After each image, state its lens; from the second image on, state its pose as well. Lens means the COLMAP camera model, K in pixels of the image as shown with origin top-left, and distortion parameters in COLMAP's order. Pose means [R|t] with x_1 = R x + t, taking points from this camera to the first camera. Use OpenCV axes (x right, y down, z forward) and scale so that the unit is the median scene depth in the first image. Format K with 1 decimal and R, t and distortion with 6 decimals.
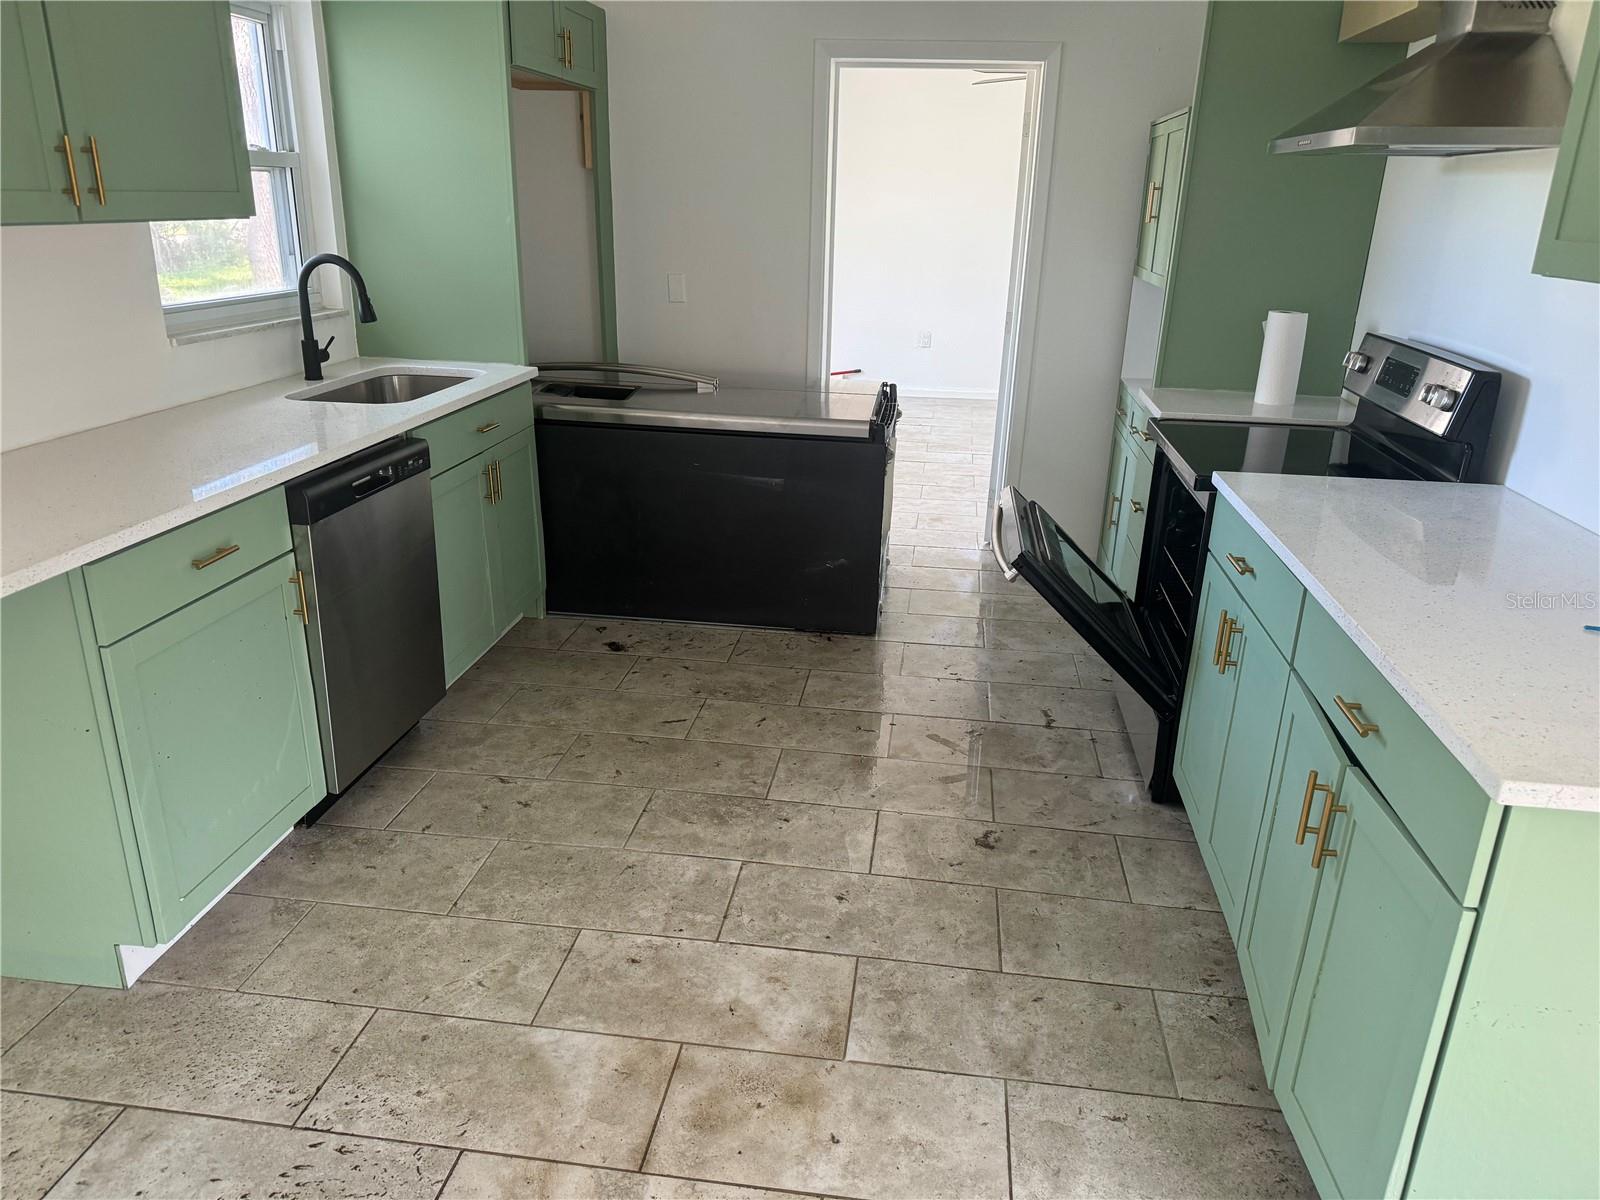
lens RADIAL K [[1132.2, 0, 800.0], [0, 1132.2, 600.0], [0, 0, 1]] dist [0.005501, -0.008130]
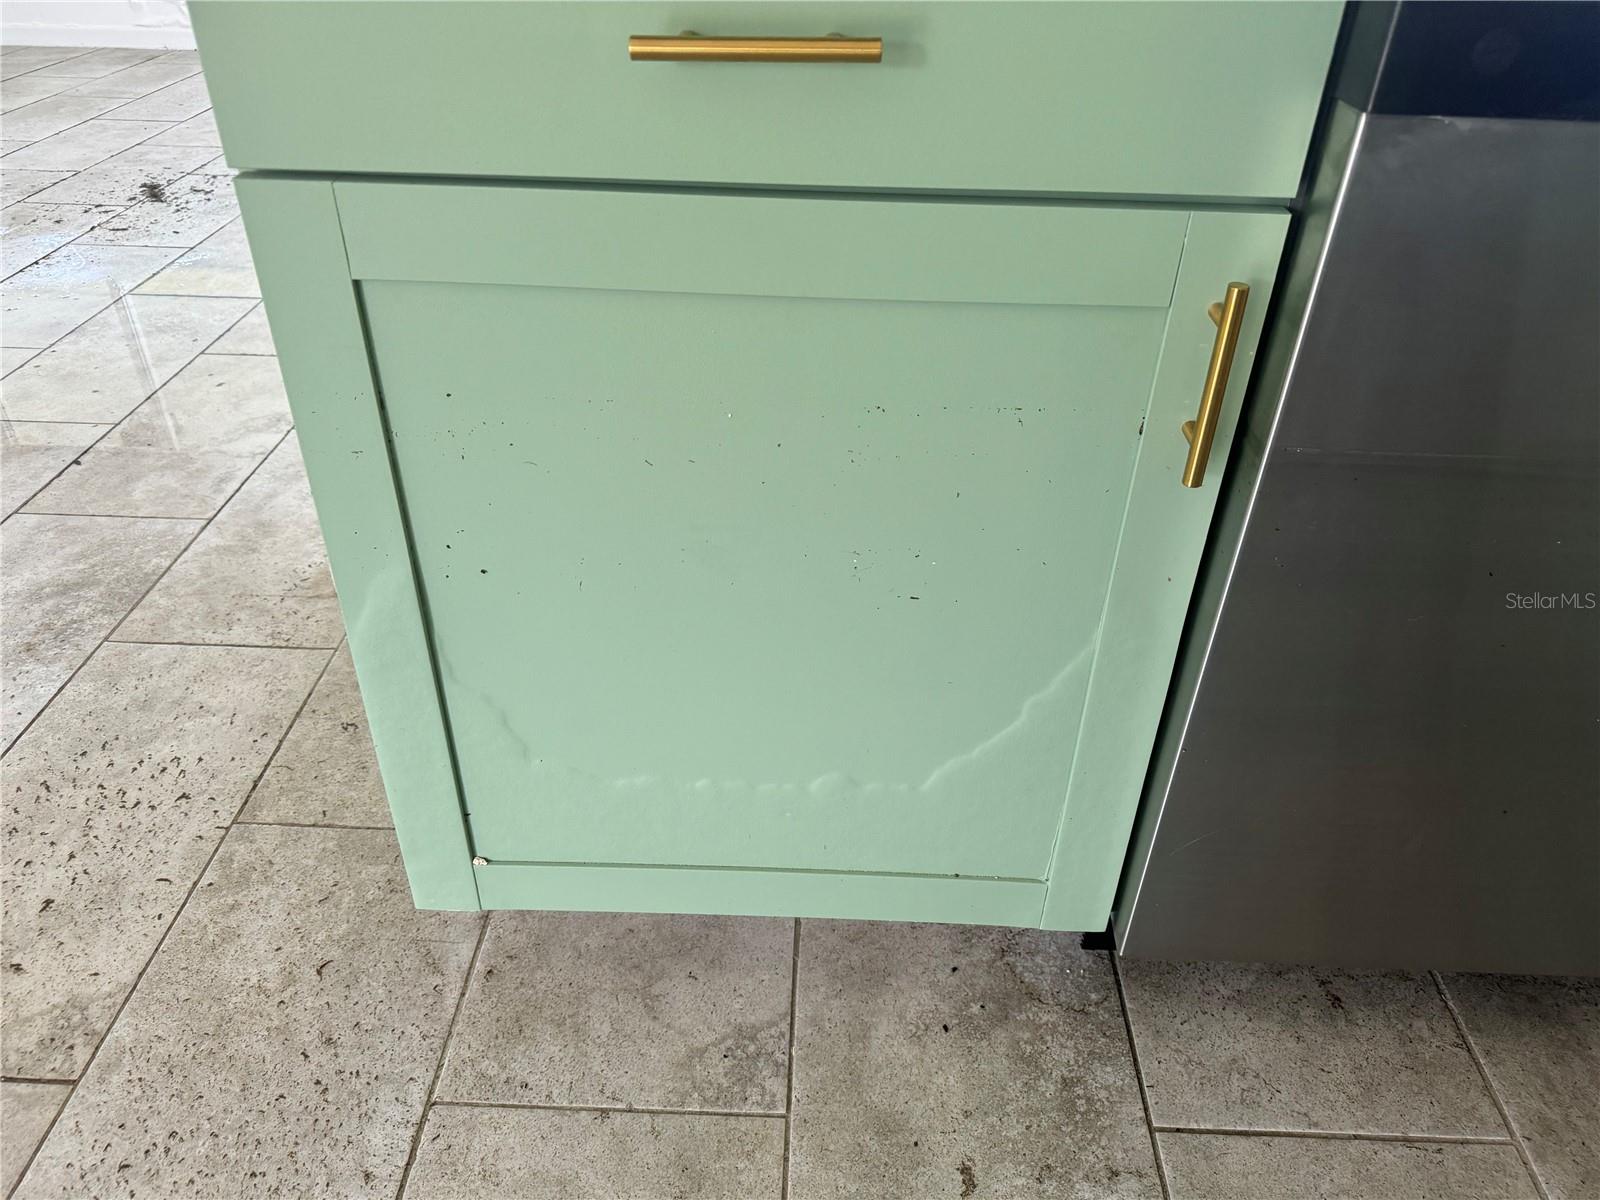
lens RADIAL K [[1132.2, 0, 800.0], [0, 1132.2, 600.0], [0, 0, 1]] dist [0.005501, -0.008130]
pose [[0.107597, 0.547662, -0.829753, -0.202246], [-0.351574, 0.801631, 0.483511, -0.057523], [0.929956, 0.239695, 0.278797, 0.848880]]
